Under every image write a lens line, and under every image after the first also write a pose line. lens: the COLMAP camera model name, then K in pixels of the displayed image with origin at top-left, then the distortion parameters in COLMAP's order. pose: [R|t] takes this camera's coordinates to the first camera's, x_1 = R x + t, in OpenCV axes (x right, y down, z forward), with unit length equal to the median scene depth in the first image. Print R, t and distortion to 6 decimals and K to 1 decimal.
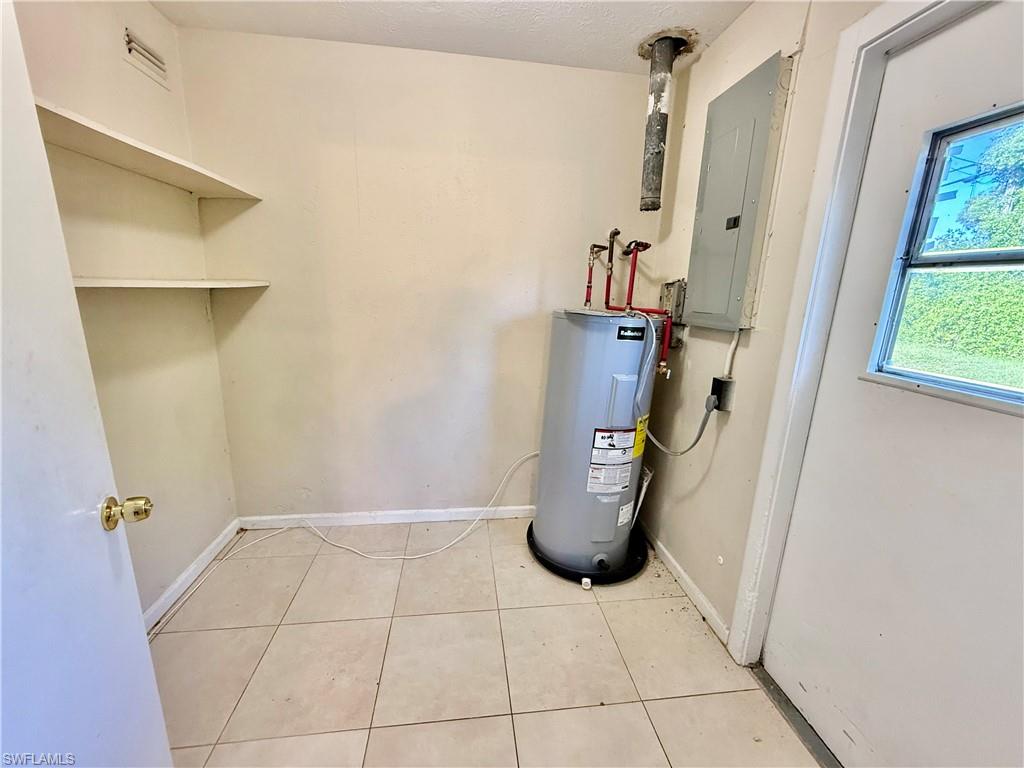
lens RADIAL K [[407.4, 0, 510.3], [0, 407.4, 387.3], [0, 0, 1]] dist [-0.002087, 0.000496]
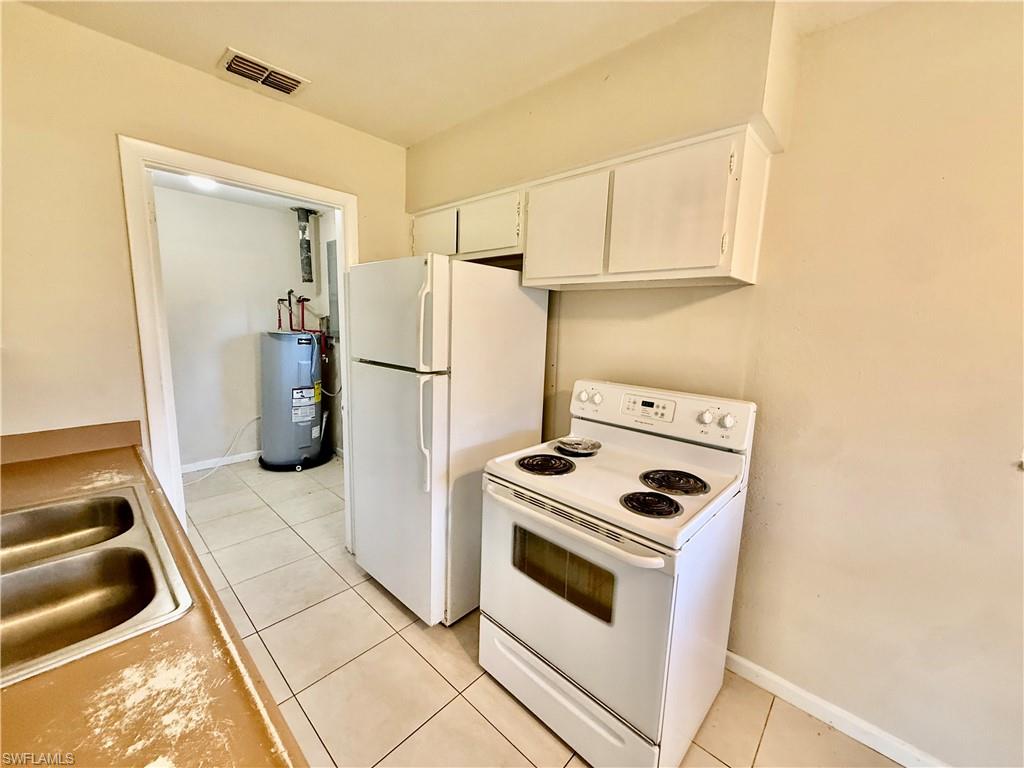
lens RADIAL K [[407.4, 0, 512.0], [0, 407.4, 383.5], [0, 0, 1]] dist [-0.002087, 0.000496]
pose [[0.763936, -0.104885, 0.636712, -0.236419], [0.140516, 0.990063, -0.005501, 0.231055], [-0.629808, 0.093671, 0.771082, -1.211879]]
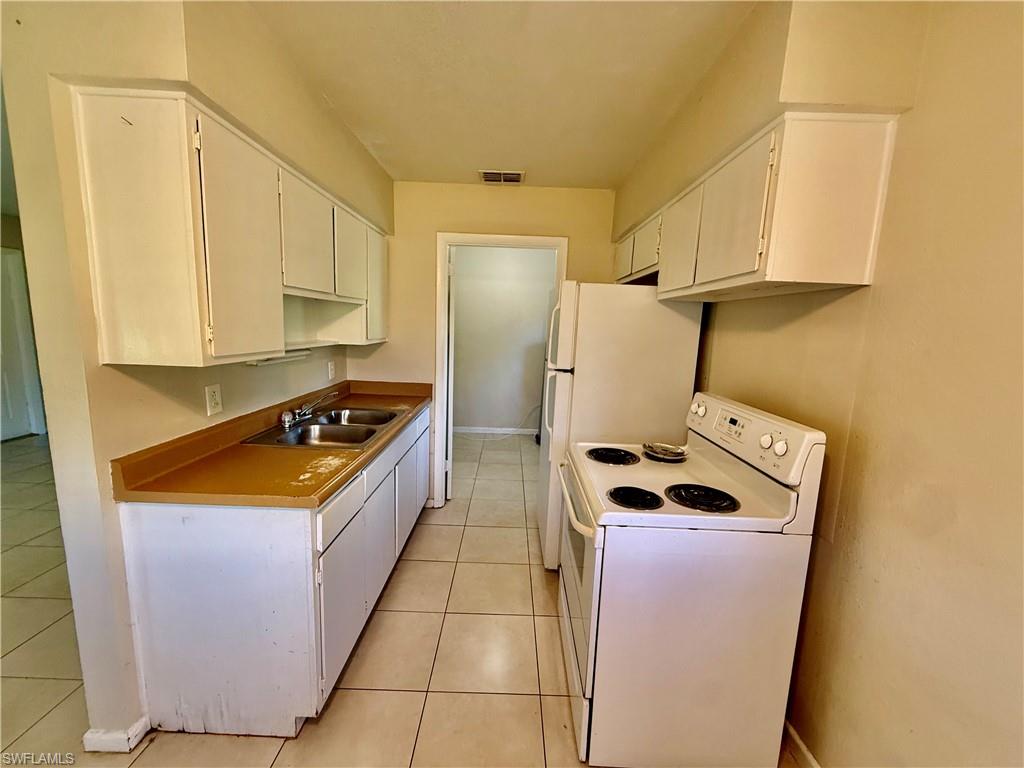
lens RADIAL K [[407.4, 0, 510.6], [0, 407.4, 382.5], [0, 0, 1]] dist [-0.002087, 0.000496]
pose [[0.992495, 0.024691, -0.119767, 0.207316], [-0.036031, 0.994971, -0.093459, 0.328074], [0.116857, 0.097073, 0.988393, -1.584201]]
